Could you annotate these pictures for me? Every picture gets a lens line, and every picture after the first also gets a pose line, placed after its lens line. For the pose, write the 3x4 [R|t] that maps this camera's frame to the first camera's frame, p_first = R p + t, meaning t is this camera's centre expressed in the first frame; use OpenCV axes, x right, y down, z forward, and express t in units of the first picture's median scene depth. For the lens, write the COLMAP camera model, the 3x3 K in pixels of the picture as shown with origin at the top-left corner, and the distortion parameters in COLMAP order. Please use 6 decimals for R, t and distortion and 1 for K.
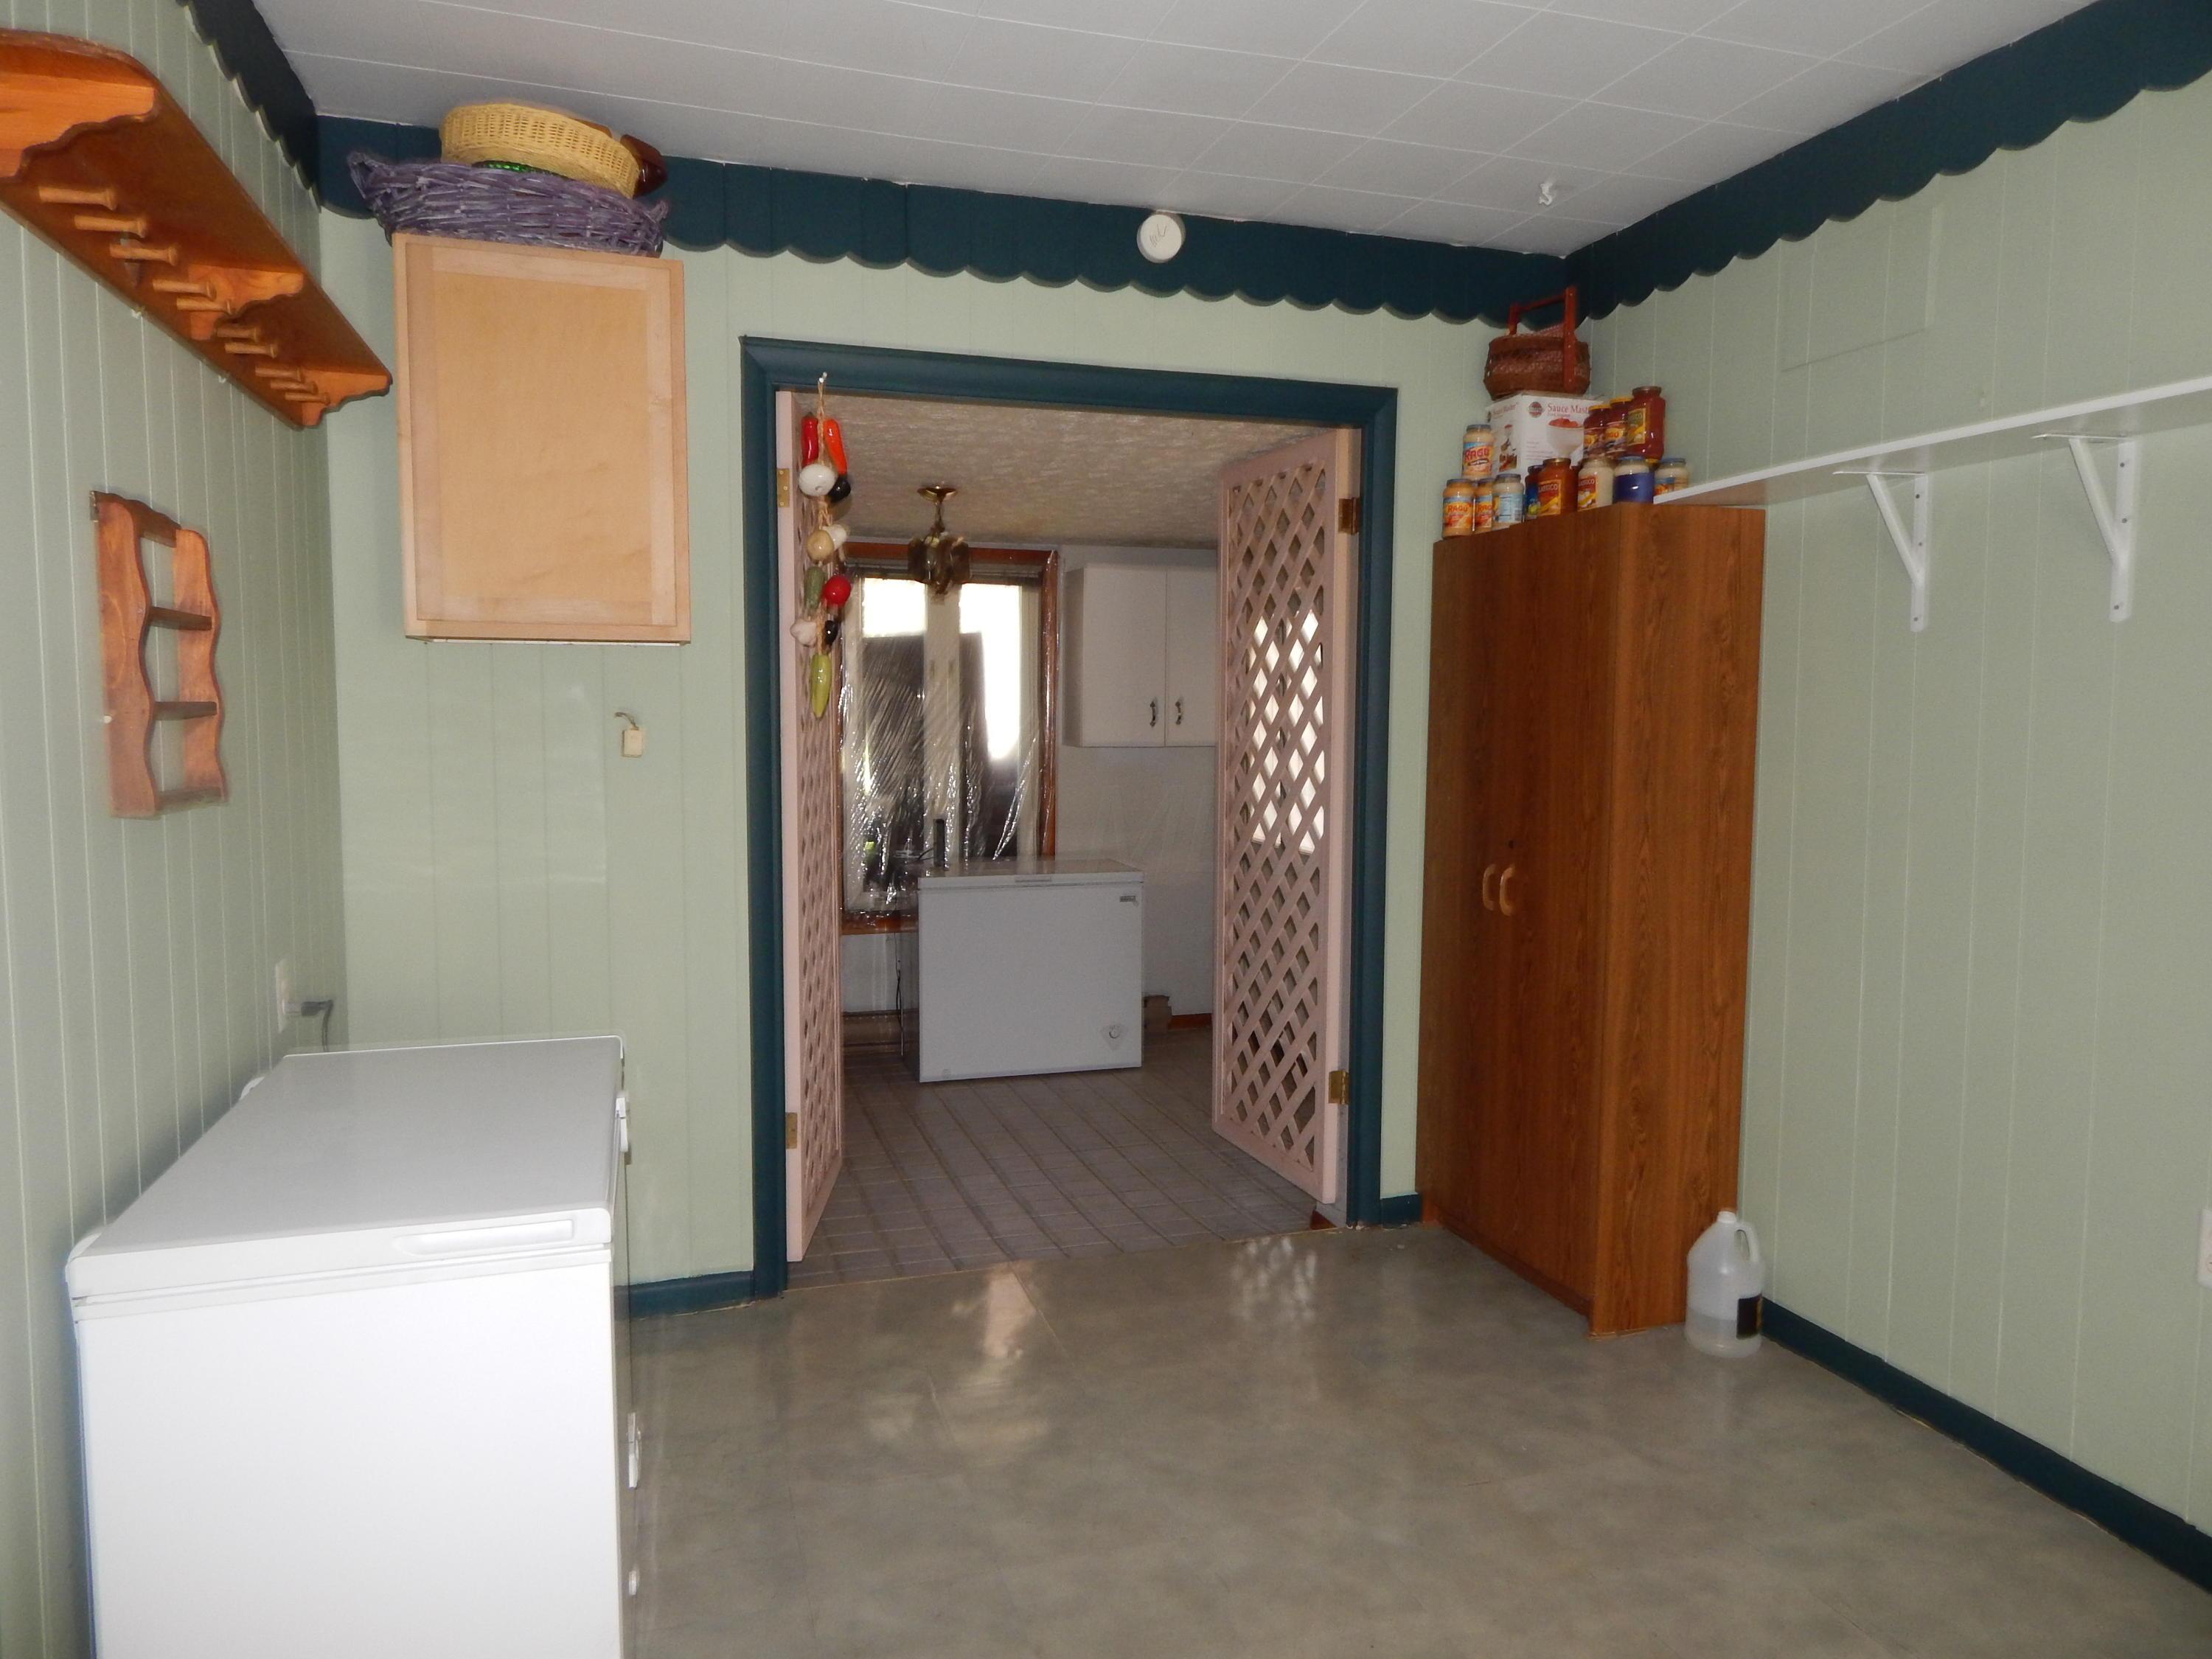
lens RADIAL K [[1459.6, 0, 1109.5], [0, 1459.6, 830.3], [0, 0, 1]] dist [0.002703, -0.006068]
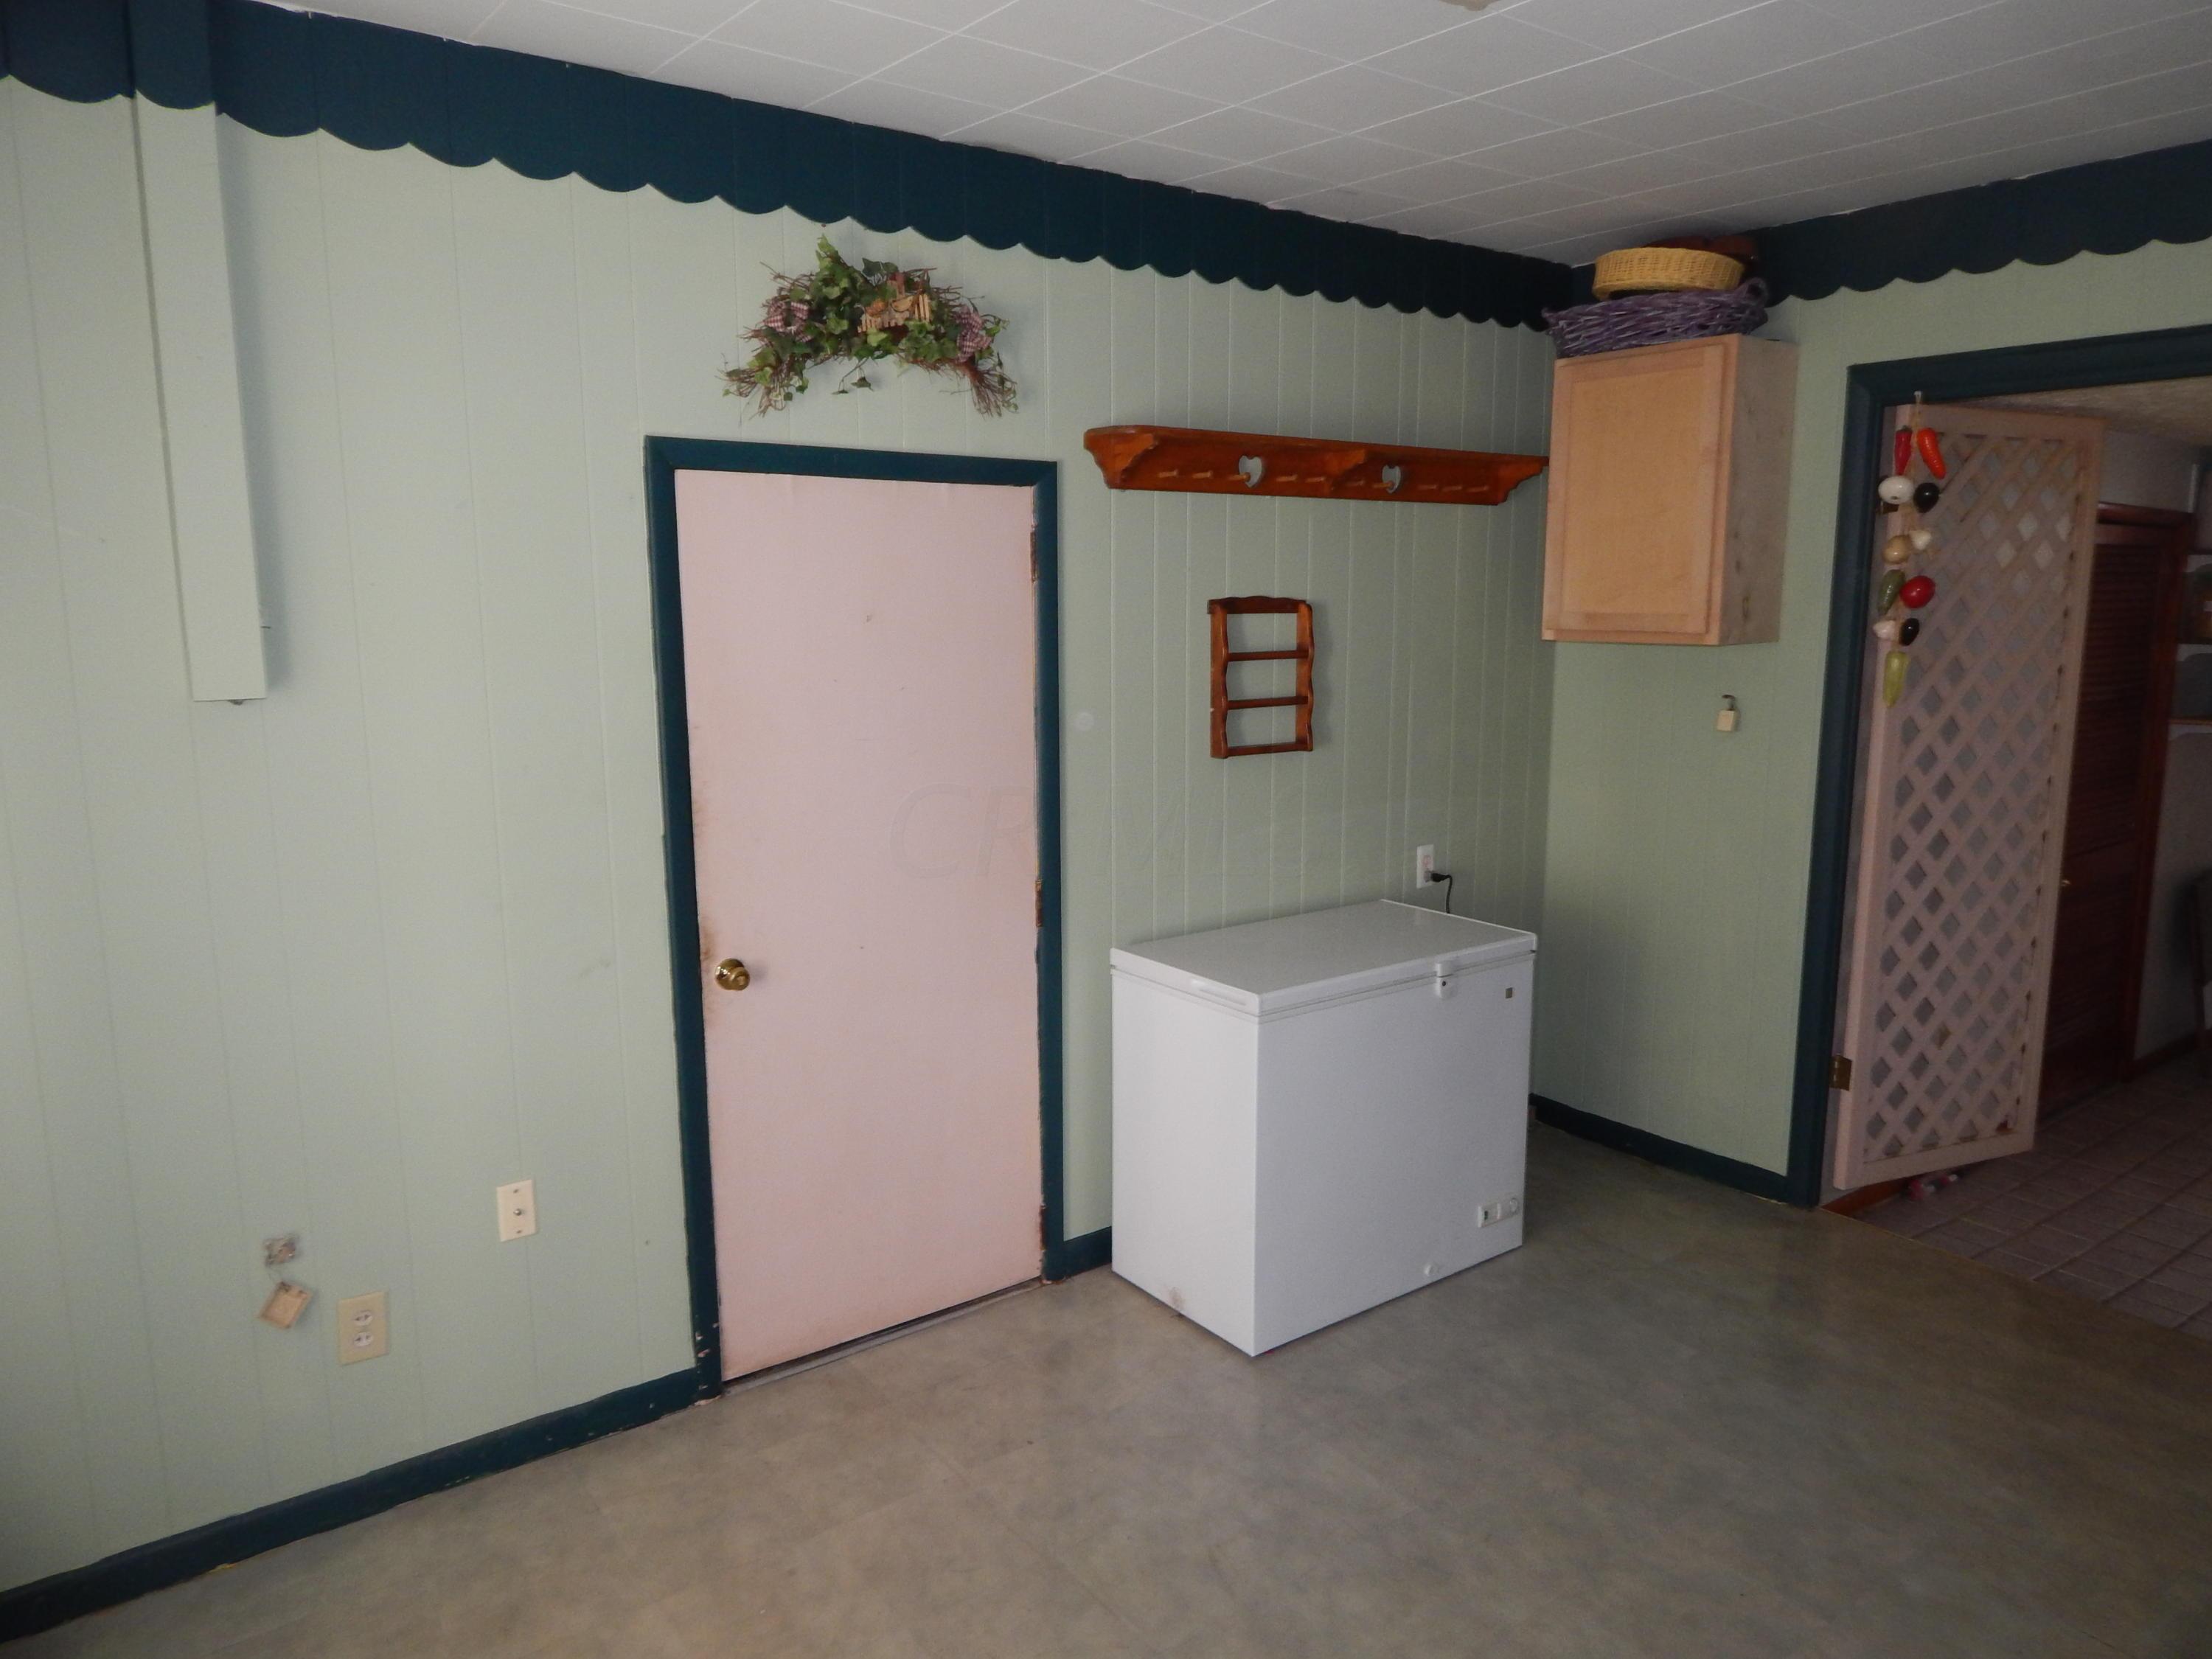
lens RADIAL K [[1459.6, 0, 1121.2], [0, 1459.6, 833.2], [0, 0, 1]] dist [0.002703, -0.006068]
pose [[0.330113, 0.155476, -0.931049, 0.688444], [-0.073428, 0.987583, 0.138882, -0.102684], [0.941081, 0.022518, 0.337430, 0.106784]]
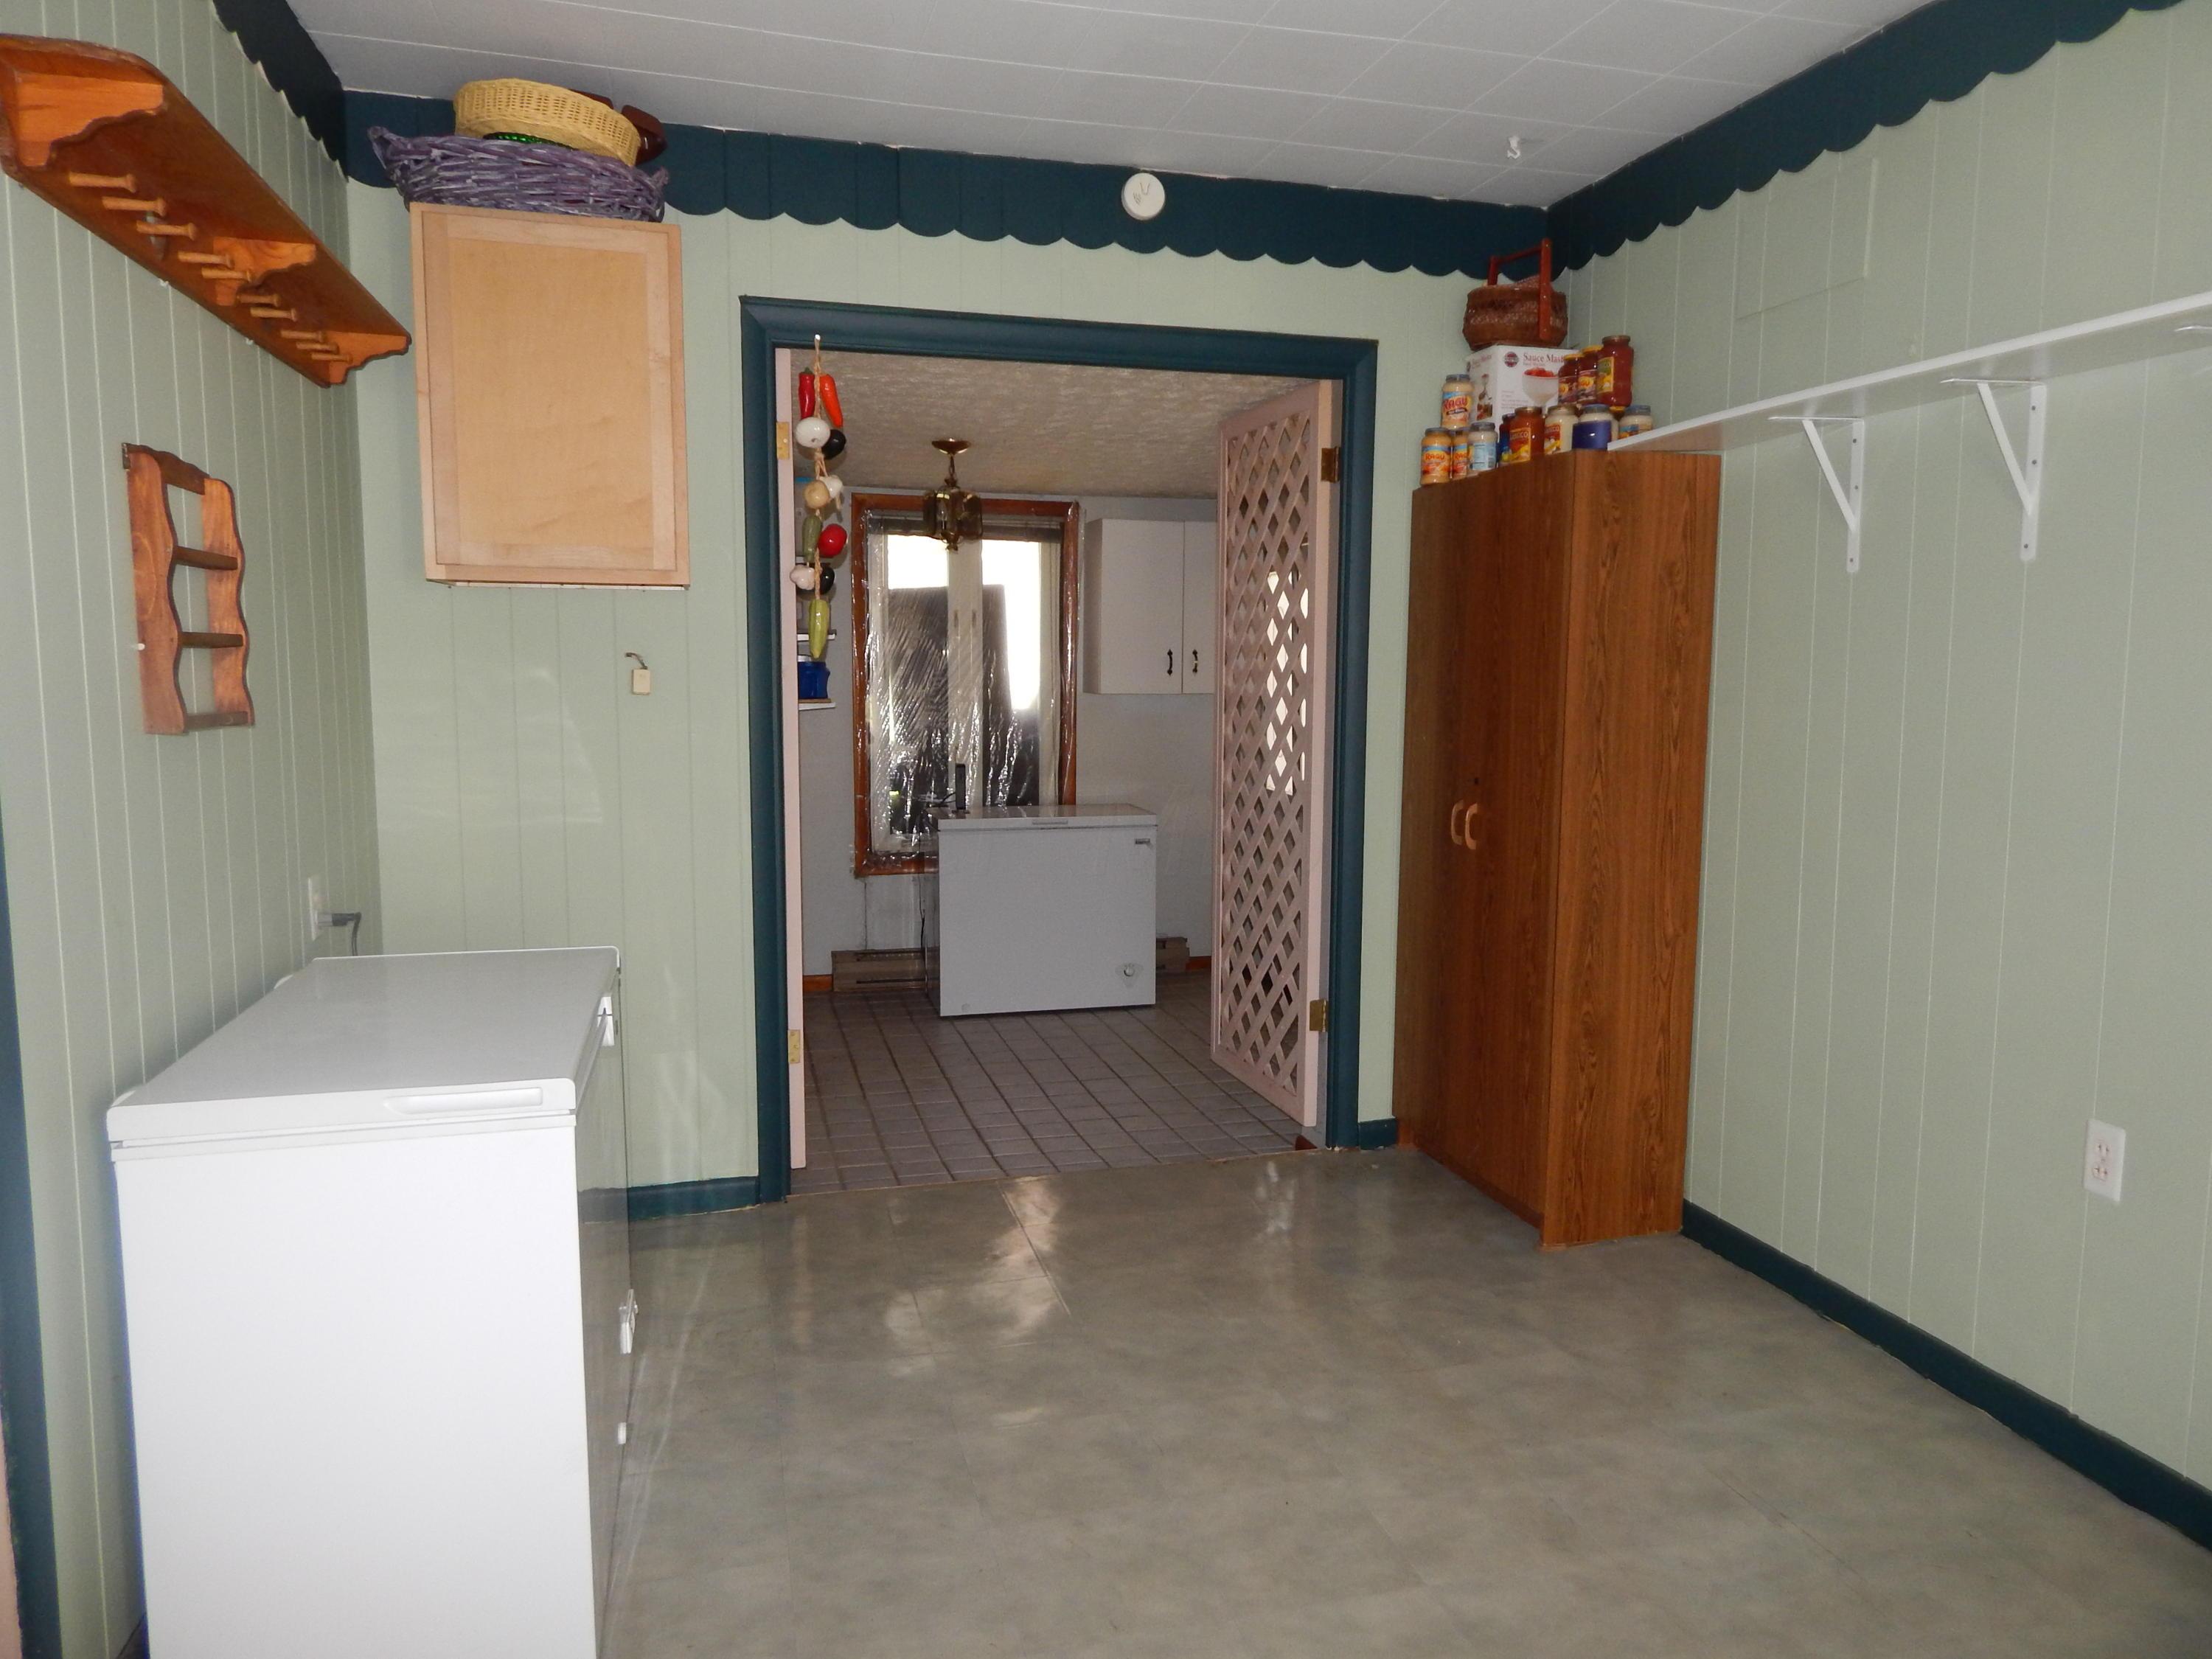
lens RADIAL K [[1459.6, 0, 1109.2], [0, 1459.6, 832.0], [0, 0, 1]] dist [0.002703, -0.006068]
pose [[0.999091, 0.005655, -0.042262, 0.063192], [-0.004378, 0.999533, 0.030255, 0.016636], [0.042413, -0.030043, 0.998648, -0.057383]]
